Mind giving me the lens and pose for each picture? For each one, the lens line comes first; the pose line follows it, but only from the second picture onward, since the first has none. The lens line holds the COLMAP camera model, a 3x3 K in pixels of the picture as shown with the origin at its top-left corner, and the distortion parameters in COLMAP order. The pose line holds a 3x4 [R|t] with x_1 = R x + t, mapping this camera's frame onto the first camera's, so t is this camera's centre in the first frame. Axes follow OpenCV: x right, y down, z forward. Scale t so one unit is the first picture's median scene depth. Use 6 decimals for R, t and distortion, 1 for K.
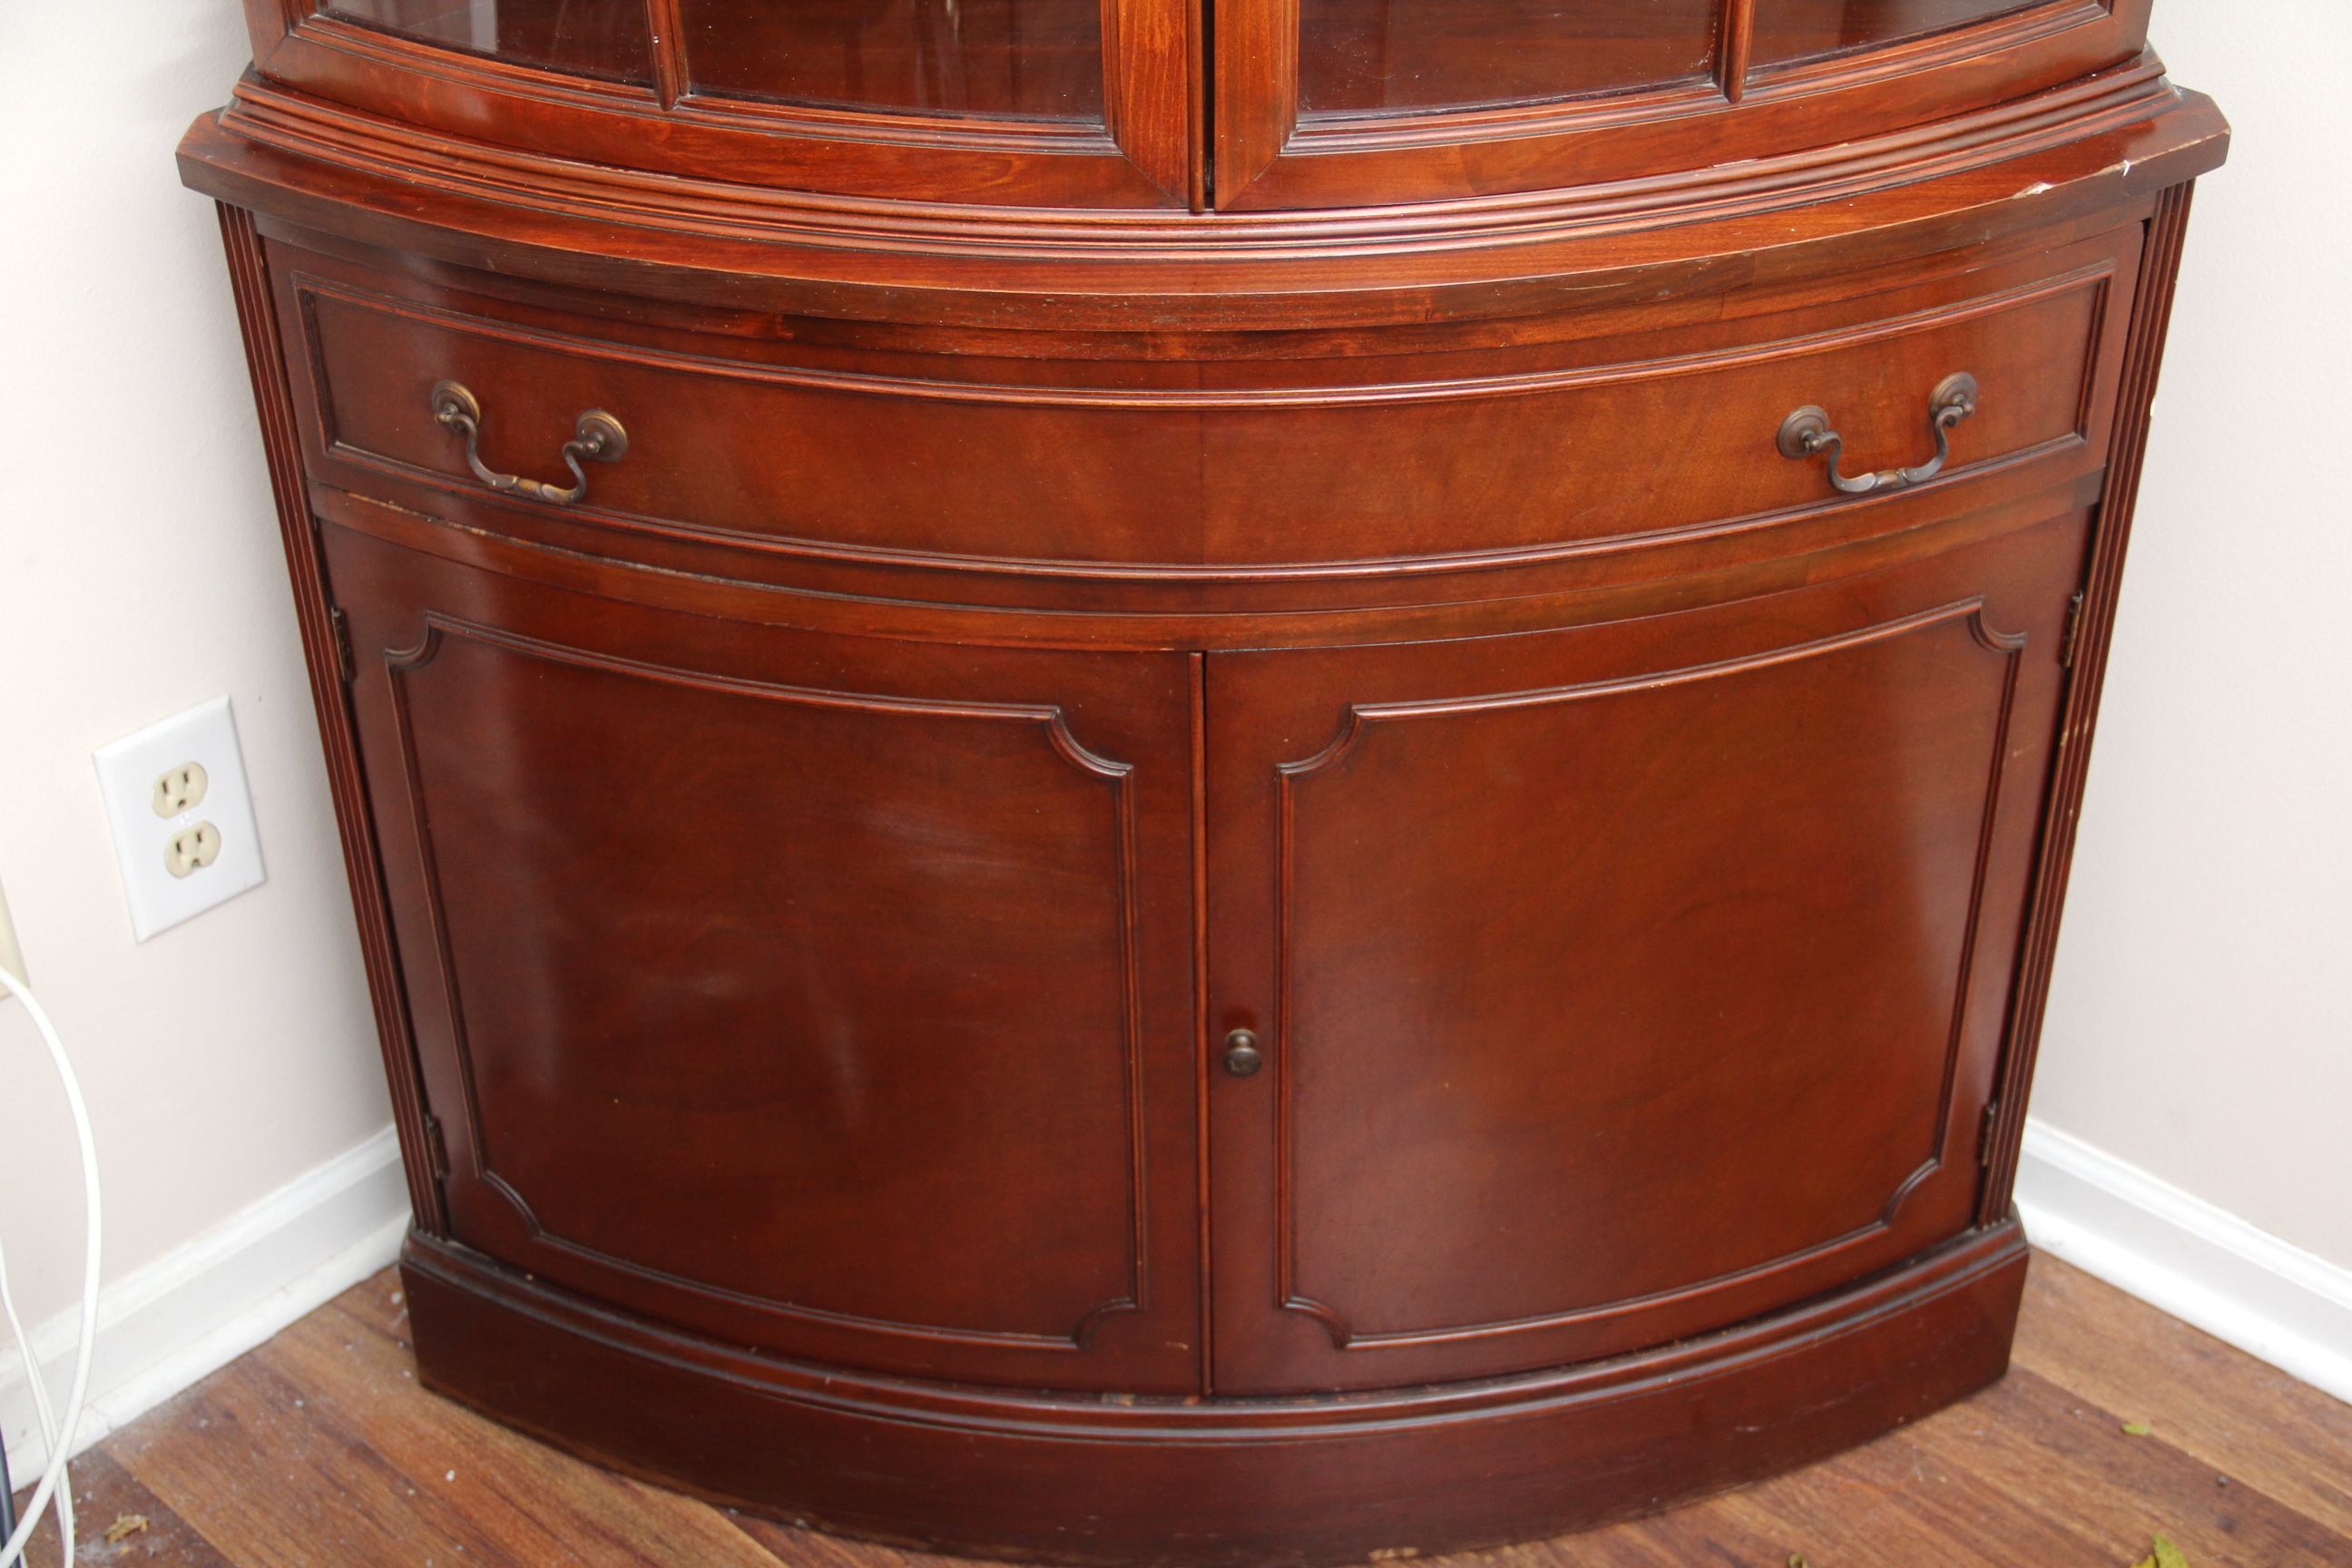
lens RADIAL K [[3409.1, 0, 1196.5], [0, 3409.1, 830.9], [0, 0, 1]] dist [0.118598, 0.000000]
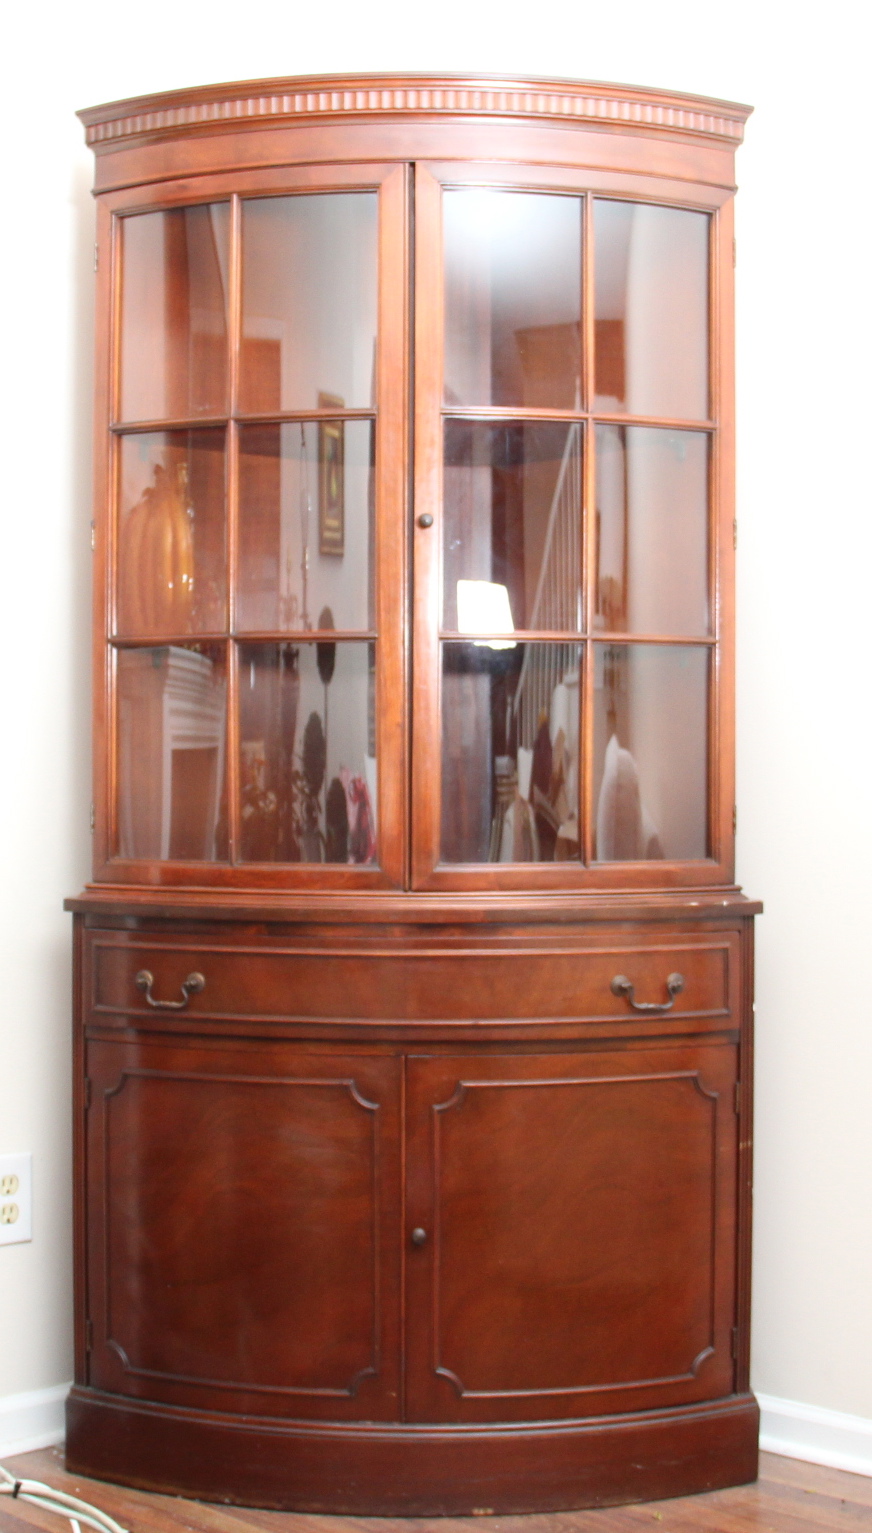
lens RADIAL K [[2347.2, 0, 431.0], [0, 2347.2, 708.8], [0, 0, 1]] dist [-0.053643, 0.000000]
pose [[0.999202, 0.010134, -0.038636, 0.091528], [-0.030877, 0.809589, -0.586184, 0.818567], [0.025339, 0.586909, 0.809256, -0.687742]]
